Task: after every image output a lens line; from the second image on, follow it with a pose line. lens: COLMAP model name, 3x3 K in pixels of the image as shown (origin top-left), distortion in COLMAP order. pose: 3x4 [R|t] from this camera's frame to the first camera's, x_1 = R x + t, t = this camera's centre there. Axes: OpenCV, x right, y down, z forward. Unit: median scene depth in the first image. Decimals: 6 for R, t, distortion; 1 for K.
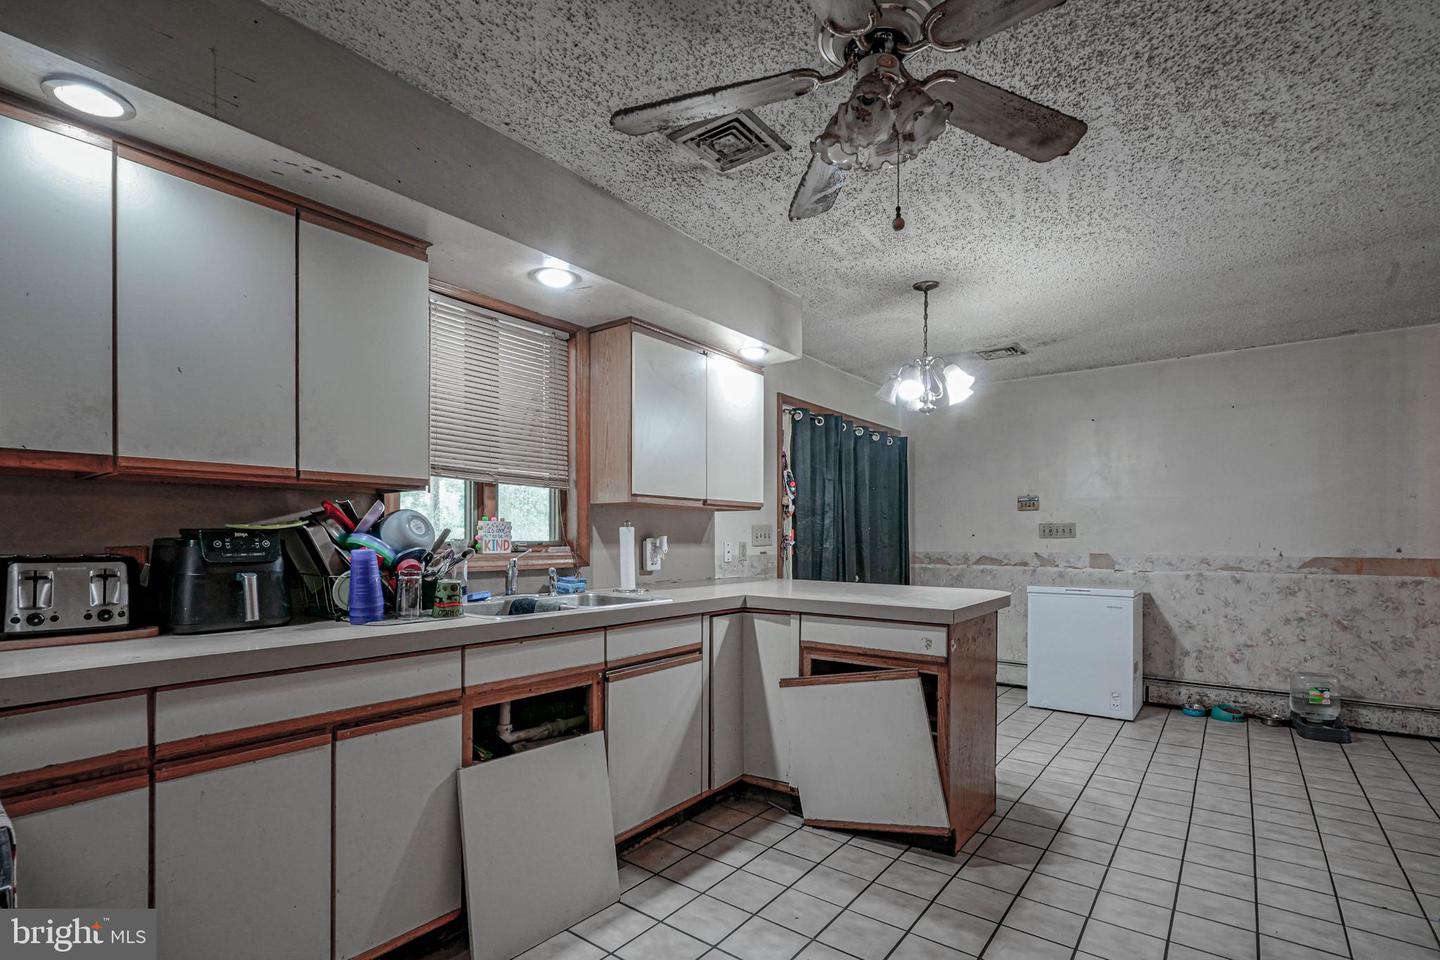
lens RADIAL K [[685.1, 0, 727.0], [0, 685.1, 539.8], [0, 0, 1]] dist [-0.000044, 0.000010]
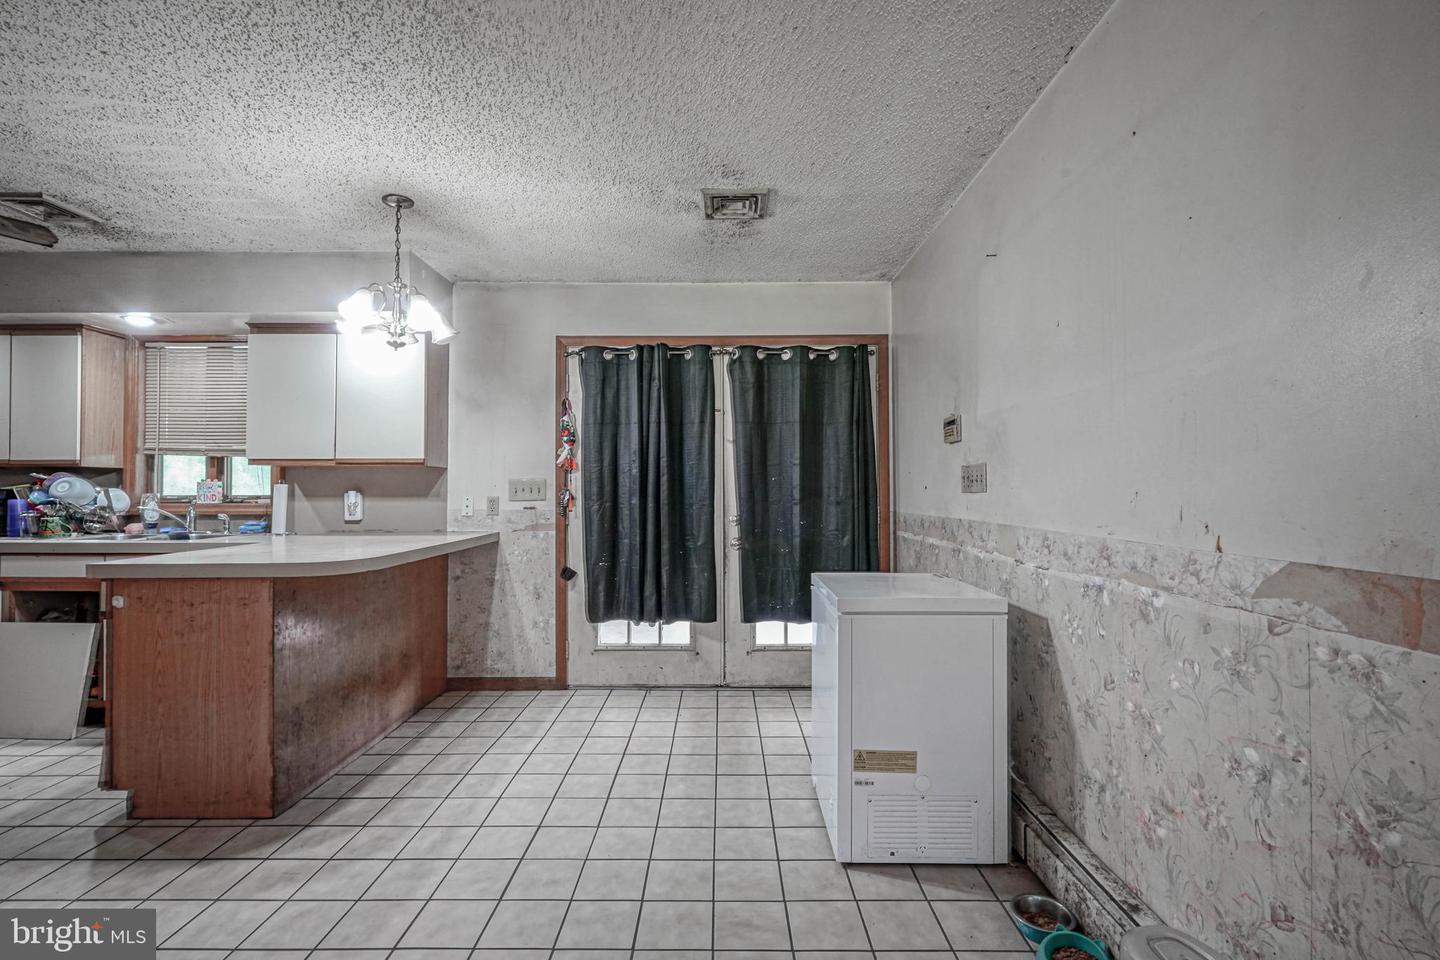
lens RADIAL K [[662.4, 0, 720.0], [0, 662.4, 480.0], [0, 0, 1]] dist [-0.003033, -0.000344]
pose [[0.596681, -0.014616, -0.802345, 1.194496], [-0.000499, 0.999827, -0.018584, -0.003685], [0.802478, 0.011489, 0.596570, 0.829171]]
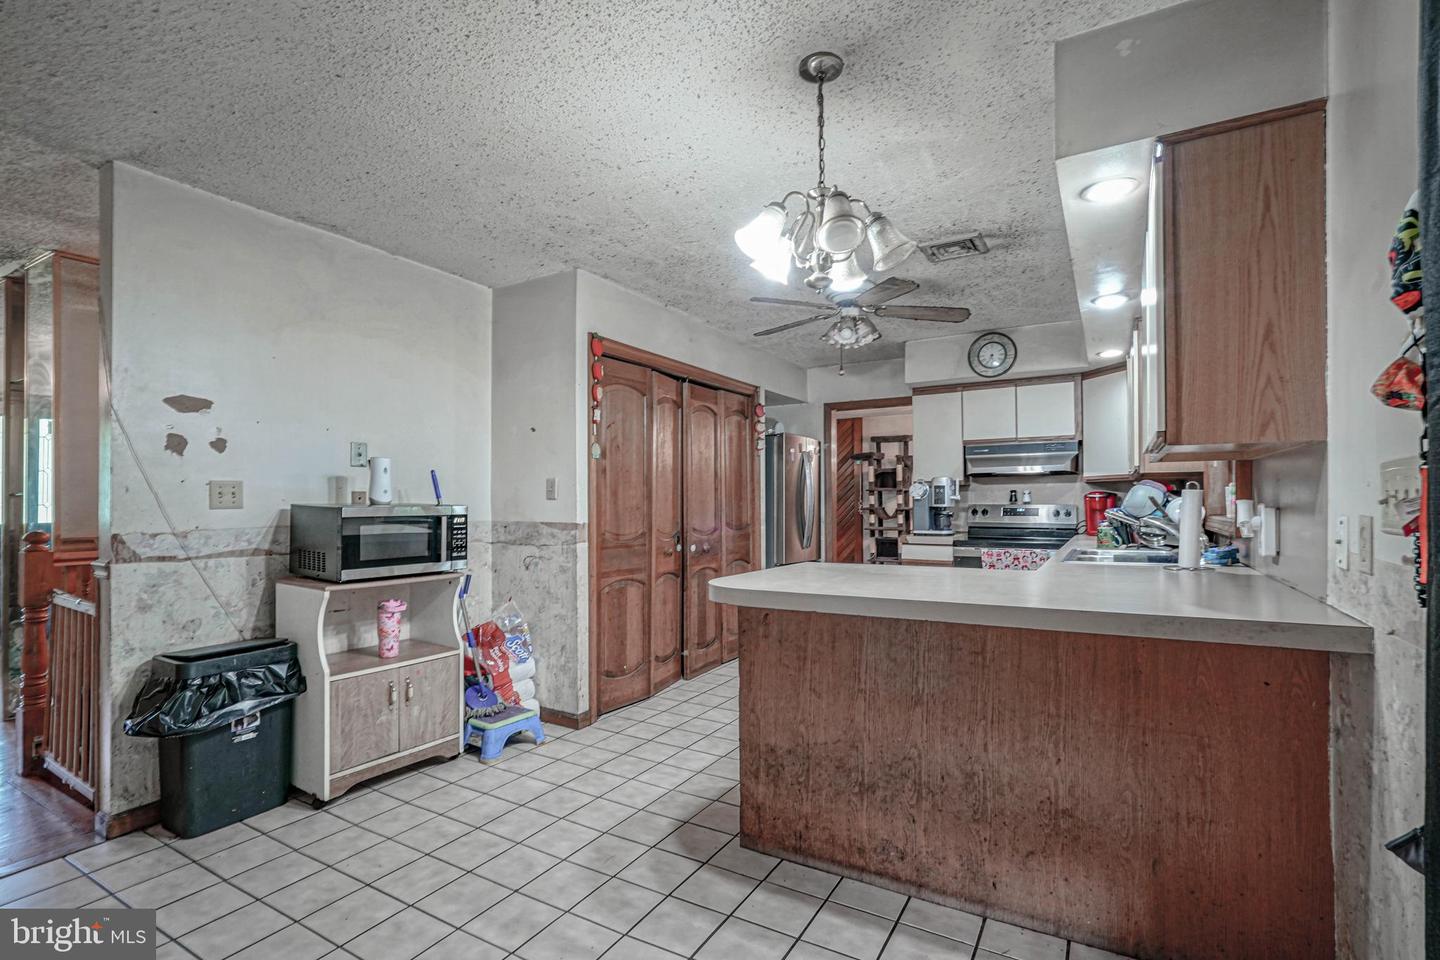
lens RADIAL K [[661.5, 0, 728.9], [0, 661.5, 494.6], [0, 0, 1]] dist [-0.013594, -0.000073]
pose [[-0.992462, 0.000205, -0.122553, 0.434579], [0.001159, 0.999970, -0.007707, -0.006471], [0.122548, -0.007790, -0.992432, 1.534387]]
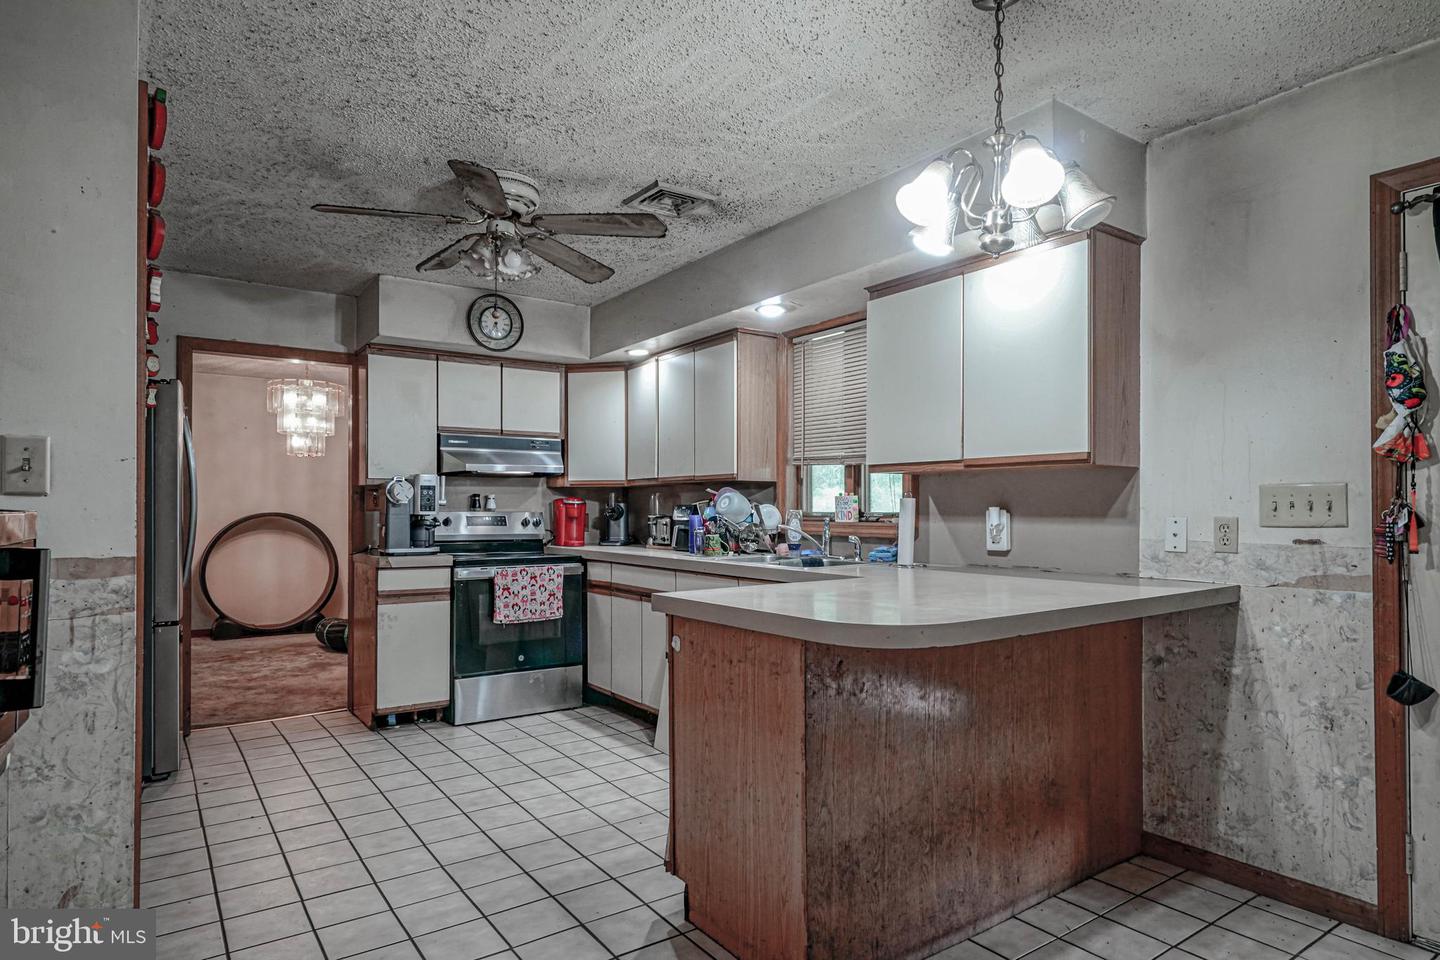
lens RADIAL K [[815.2, 0, 712.9], [0, 815.2, 499.9], [0, 0, 1]] dist [0.004873, 0.001435]
pose [[-0.311786, -0.011347, -0.950084, 0.899459], [-0.004332, 0.999935, -0.010521, -0.002692], [0.950142, 0.000836, -0.311815, 0.985089]]
